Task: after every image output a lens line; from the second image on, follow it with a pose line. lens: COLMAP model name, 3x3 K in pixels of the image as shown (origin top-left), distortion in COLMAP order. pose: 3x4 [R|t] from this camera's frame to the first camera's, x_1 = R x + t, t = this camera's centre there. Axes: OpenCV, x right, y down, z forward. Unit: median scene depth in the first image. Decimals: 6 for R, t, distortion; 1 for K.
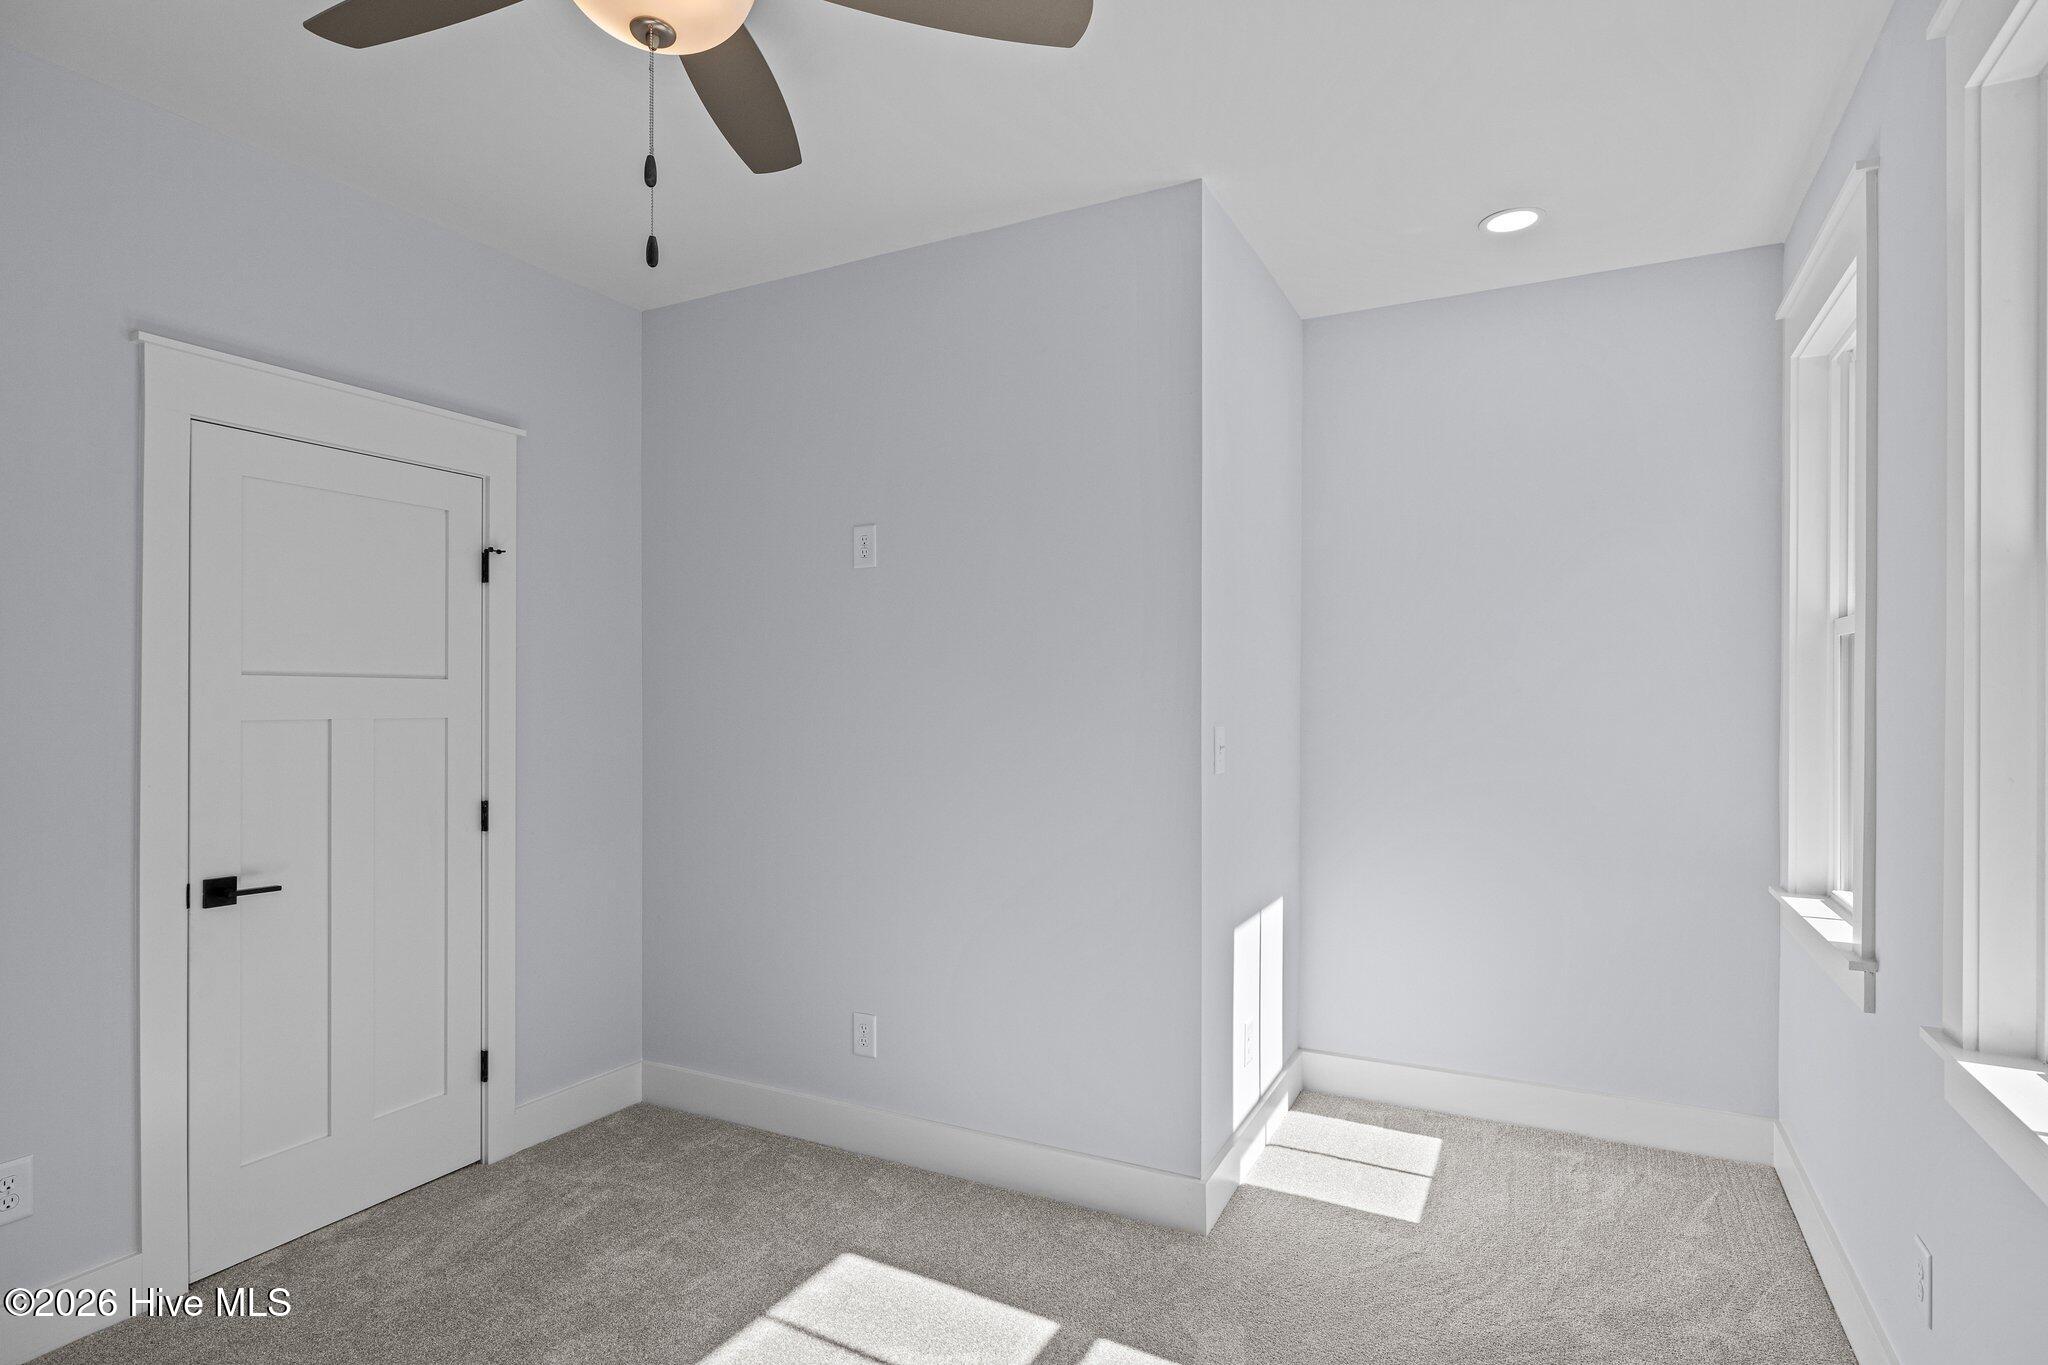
lens RADIAL K [[1021.7, 0, 1024.0], [0, 1021.7, 682.5], [0, 0, 1]] dist [-0.000961, -0.000113]
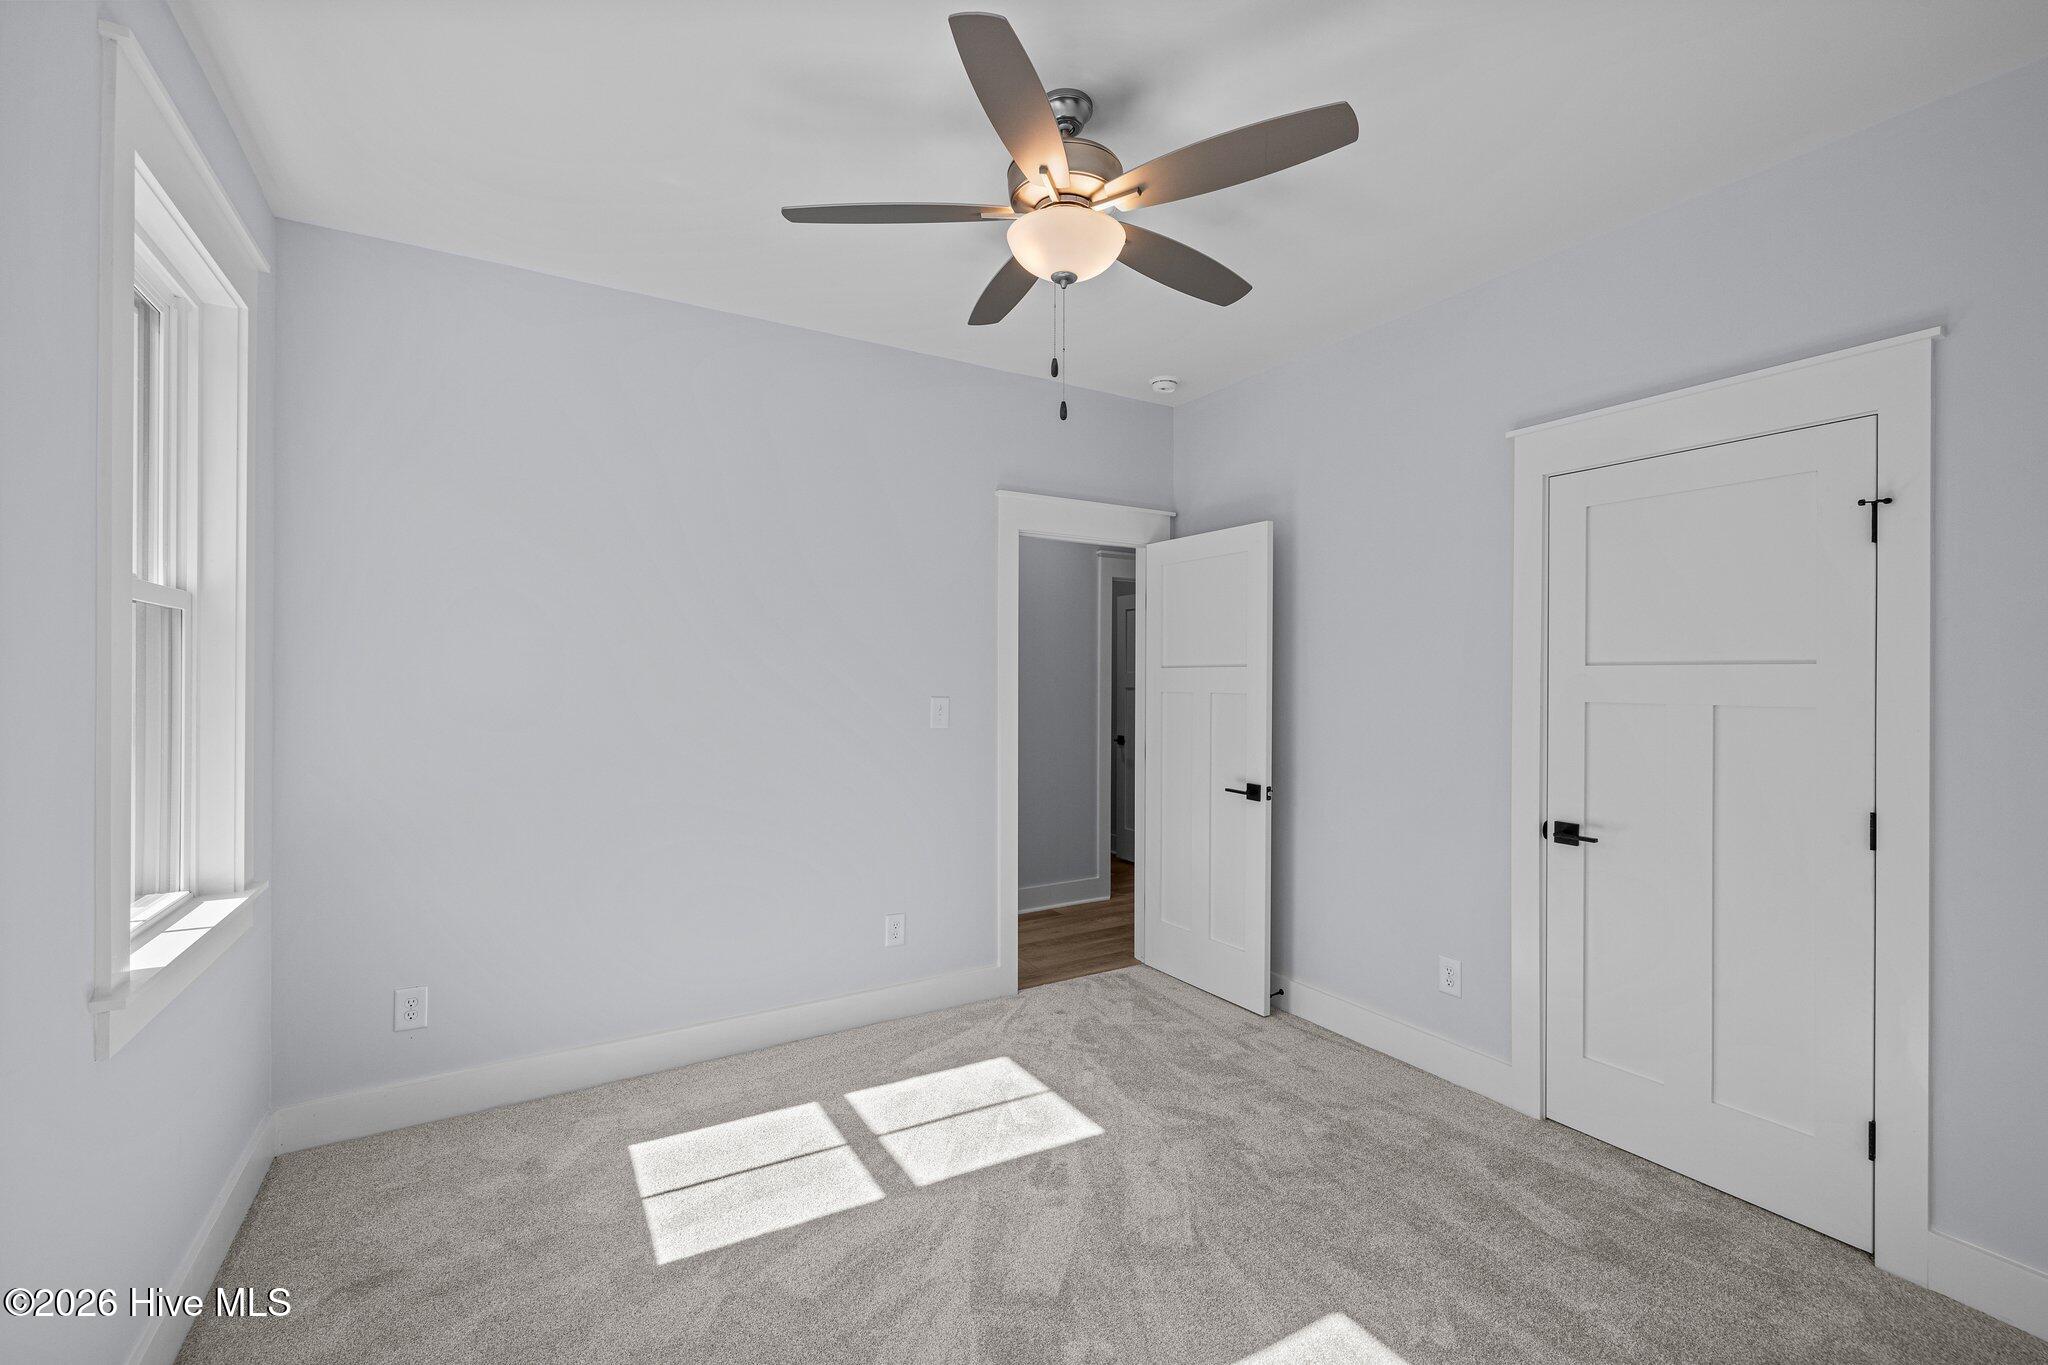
lens RADIAL K [[861.1, 0, 1024.0], [0, 861.1, 682.5], [0, 0, 1]] dist [-0.001922, -0.000185]
pose [[-0.523270, -0.007846, -0.852131, 0.518460], [0.003054, 0.999934, -0.011082, 0.023383], [0.852162, -0.008401, -0.523211, 1.002160]]
